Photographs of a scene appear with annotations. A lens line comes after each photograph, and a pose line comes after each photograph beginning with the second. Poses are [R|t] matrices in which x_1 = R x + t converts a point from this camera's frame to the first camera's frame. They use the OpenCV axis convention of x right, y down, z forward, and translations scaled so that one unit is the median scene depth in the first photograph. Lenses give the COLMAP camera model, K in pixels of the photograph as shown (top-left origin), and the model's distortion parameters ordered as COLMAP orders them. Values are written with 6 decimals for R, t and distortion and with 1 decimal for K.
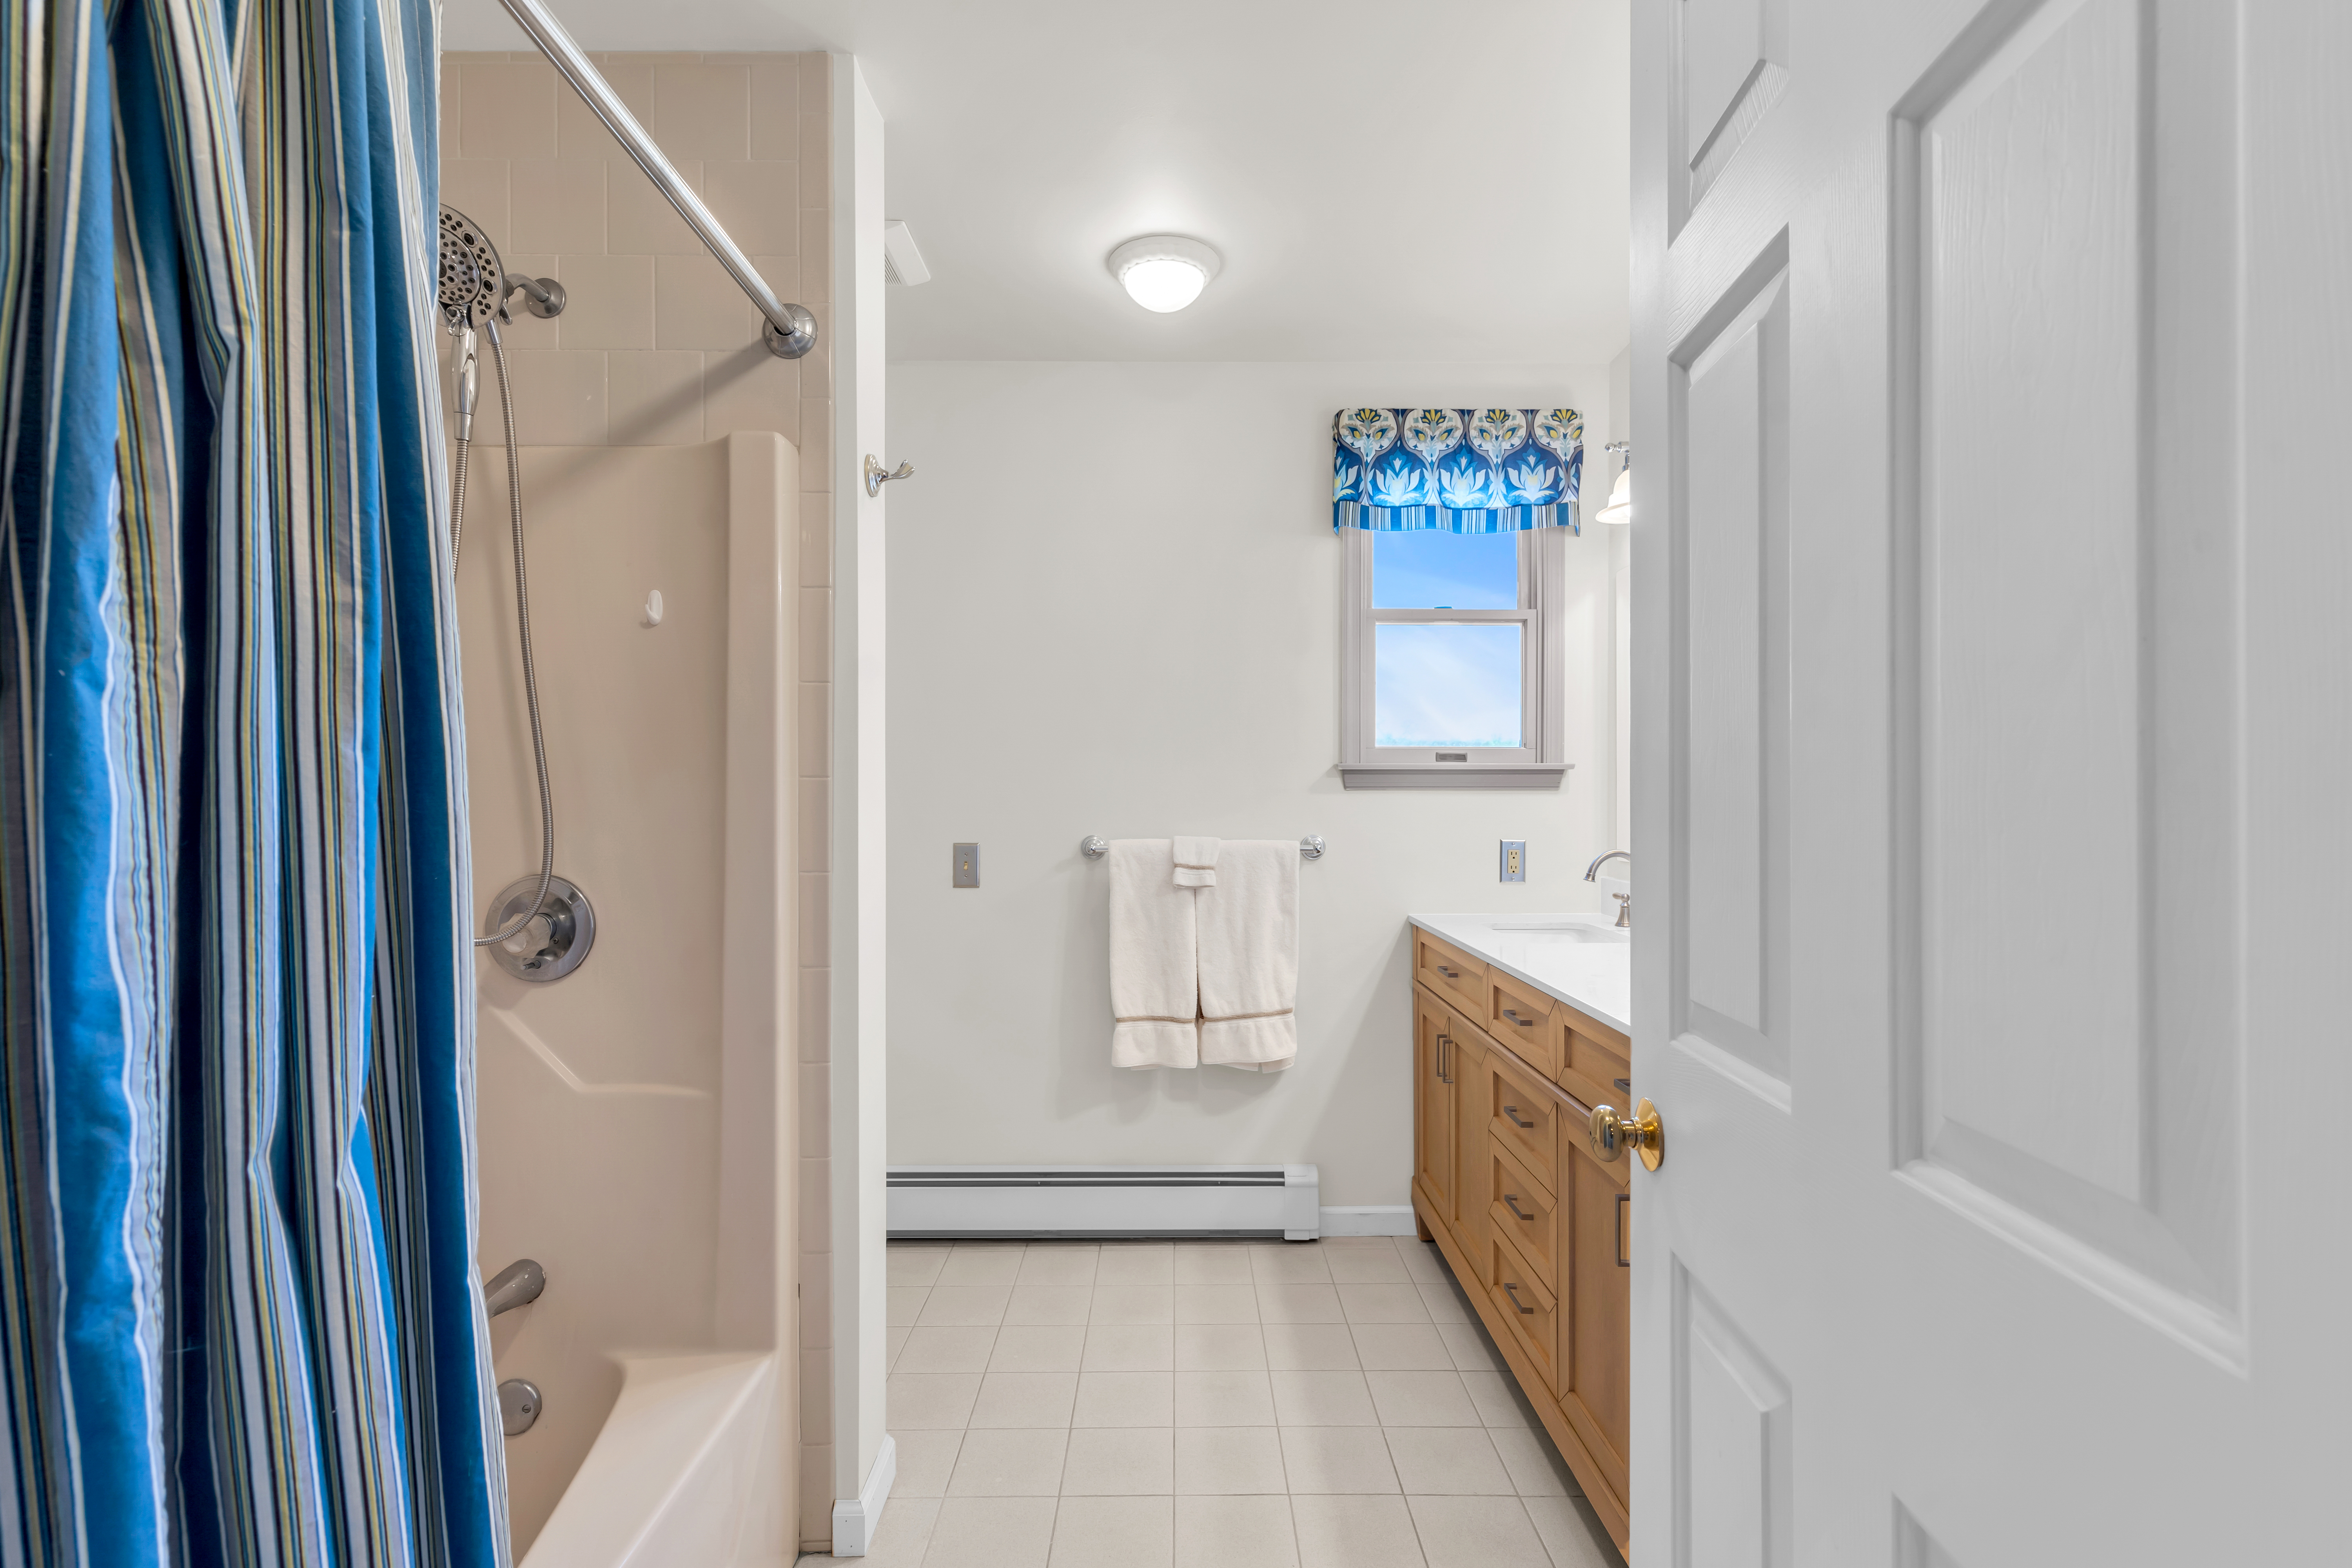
lens RADIAL K [[1070.3, 0, 1174.7], [0, 1070.3, 788.0], [0, 0, 1]] dist [0.000588, -0.001455]
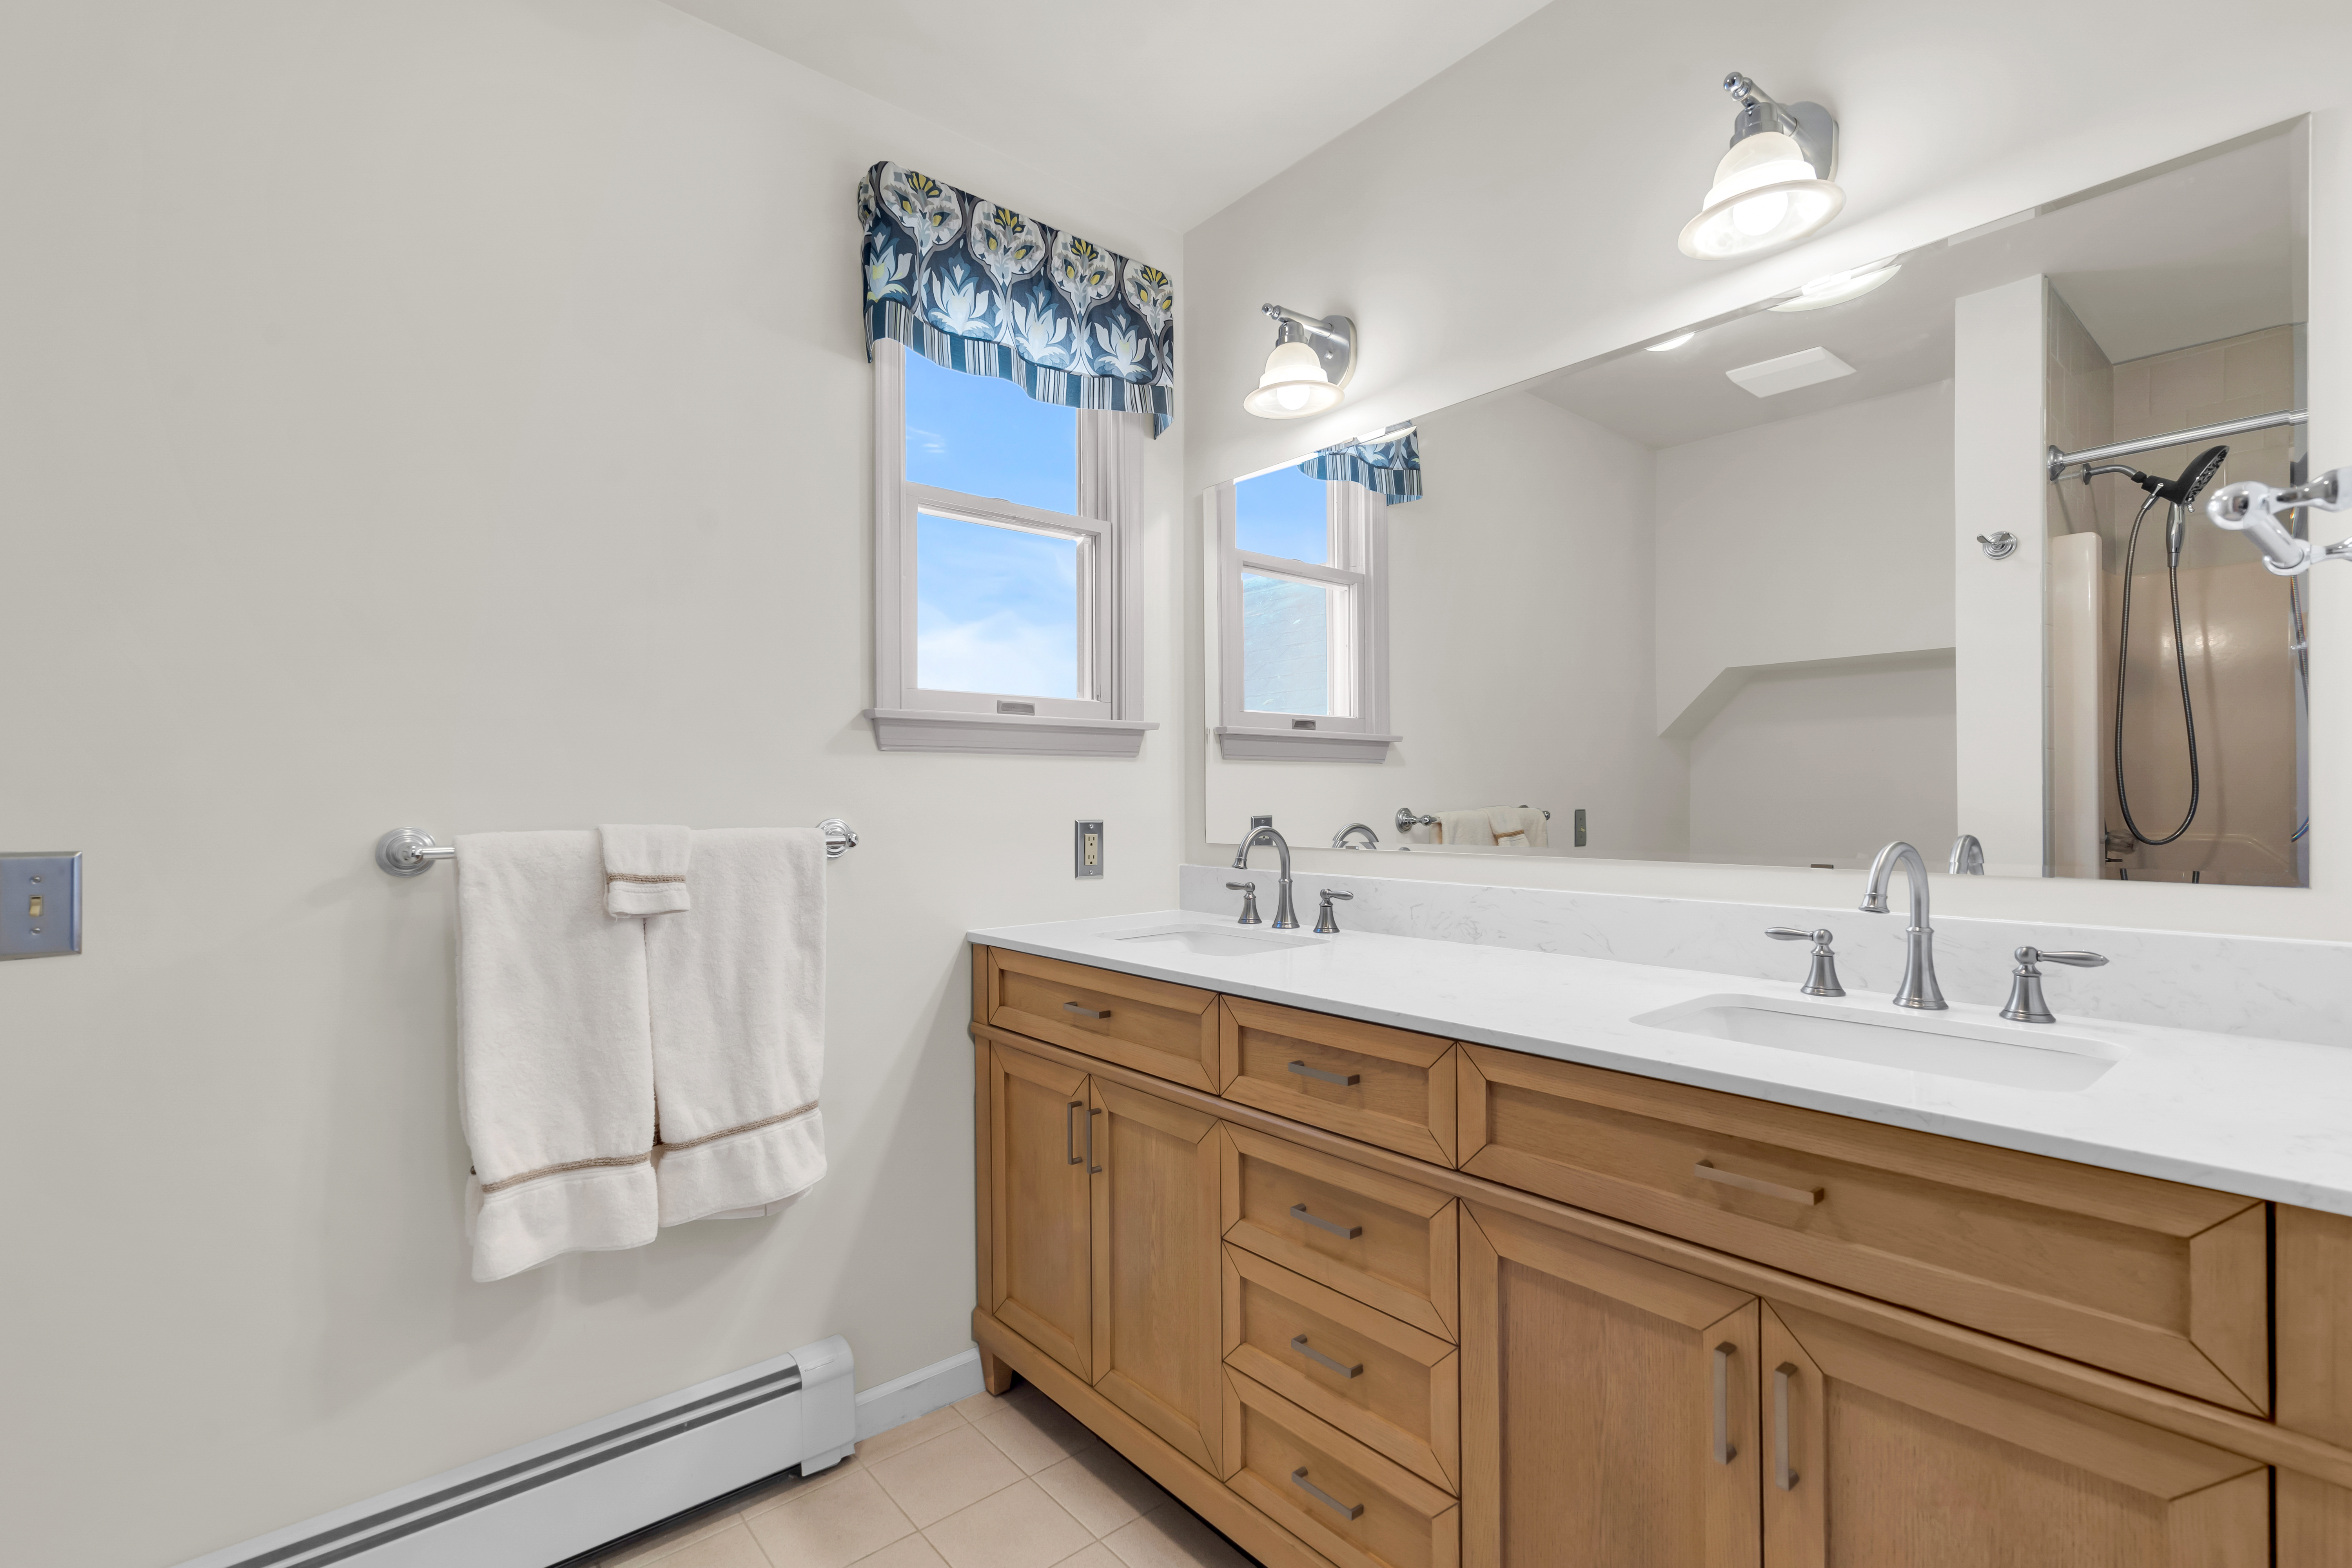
lens RADIAL K [[1070.3, 0, 1181.4], [0, 1070.3, 793.2], [0, 0, 1]] dist [0.000588, -0.001455]
pose [[0.758231, -0.001986, 0.651983, -0.131848], [-0.002712, 0.999977, 0.006200, 0.024848], [-0.651981, -0.006469, 0.758208, 0.392257]]
